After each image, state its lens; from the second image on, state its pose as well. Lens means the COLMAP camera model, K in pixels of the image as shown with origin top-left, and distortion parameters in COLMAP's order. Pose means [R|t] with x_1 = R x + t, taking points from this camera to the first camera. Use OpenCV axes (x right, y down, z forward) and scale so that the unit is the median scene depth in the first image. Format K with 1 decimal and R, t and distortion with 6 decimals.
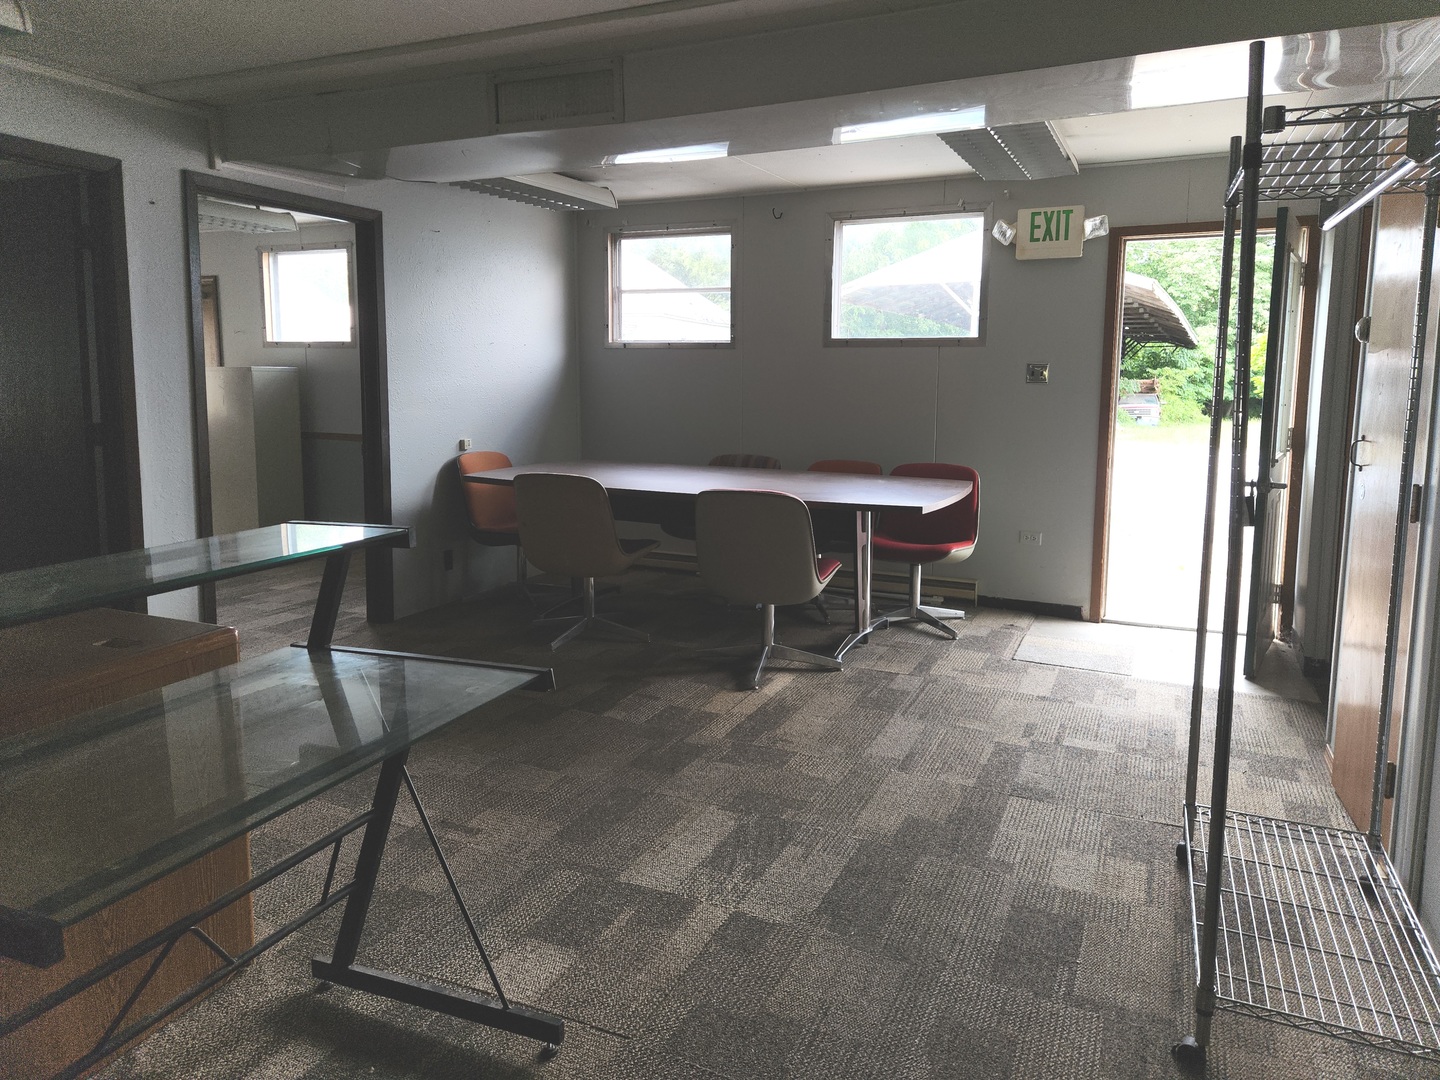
lens RADIAL K [[975.3, 0, 723.5], [0, 975.3, 486.4], [0, 0, 1]] dist [0.056490, -0.060111]
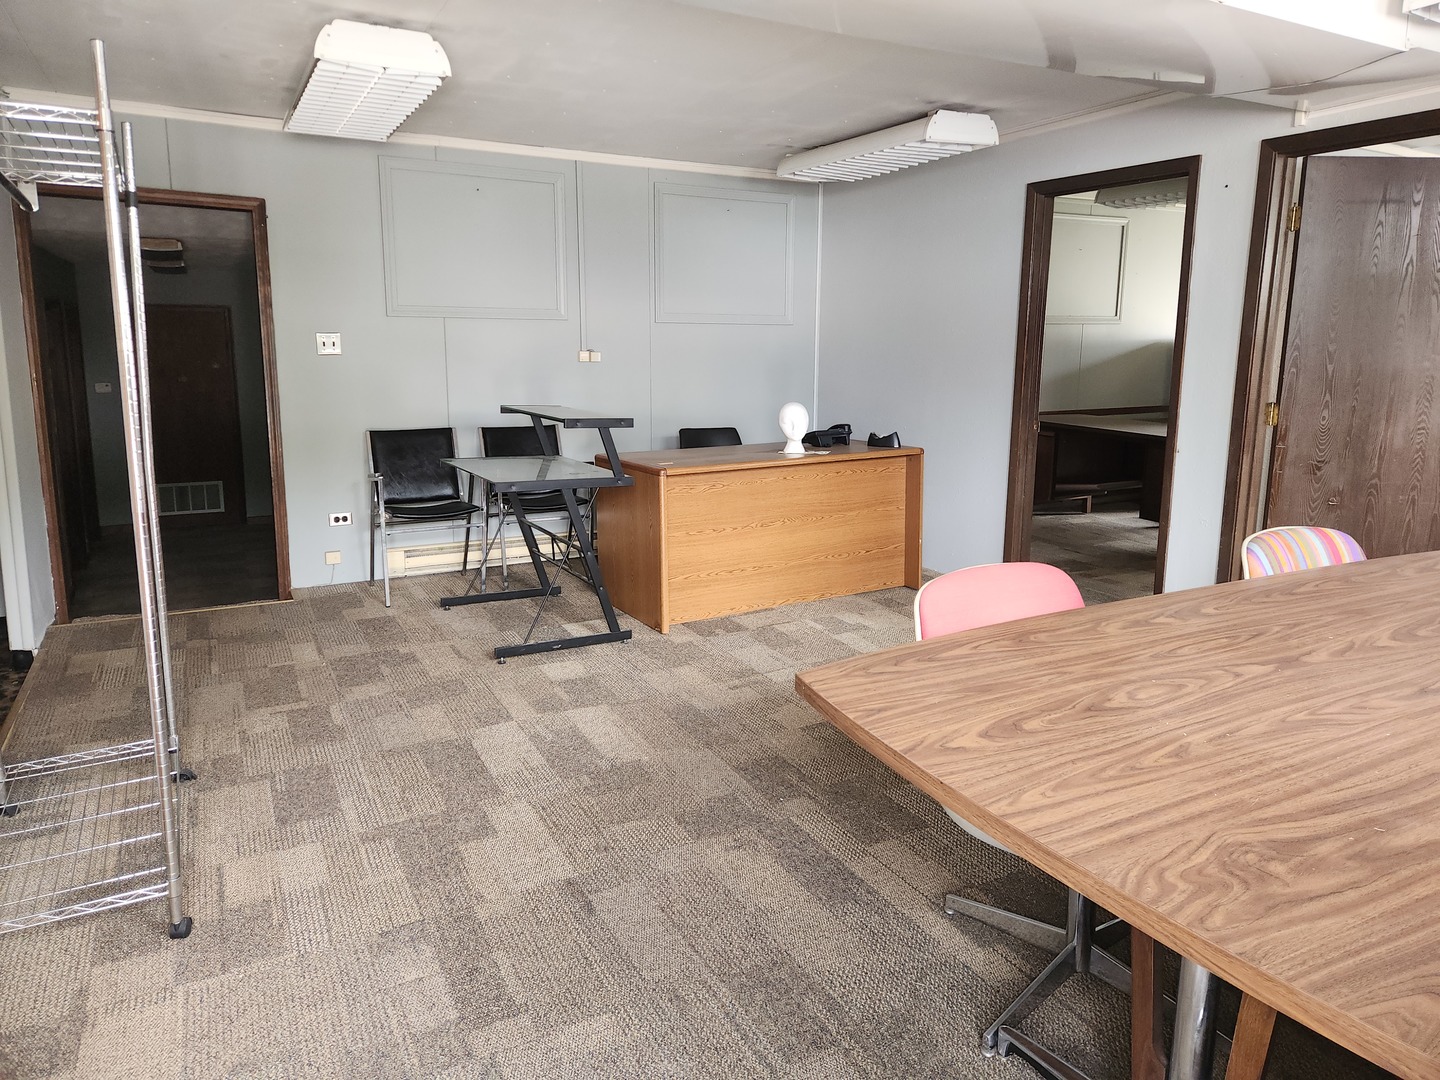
lens RADIAL K [[972.9, 0, 720.6], [0, 972.9, 484.0], [0, 0, 1]] dist [0.052547, -0.046015]
pose [[-0.612240, 0.109043, -0.783116, 0.833993], [-0.107891, 0.969658, 0.219367, -0.228187], [0.783276, 0.218797, -0.581899, 1.832598]]
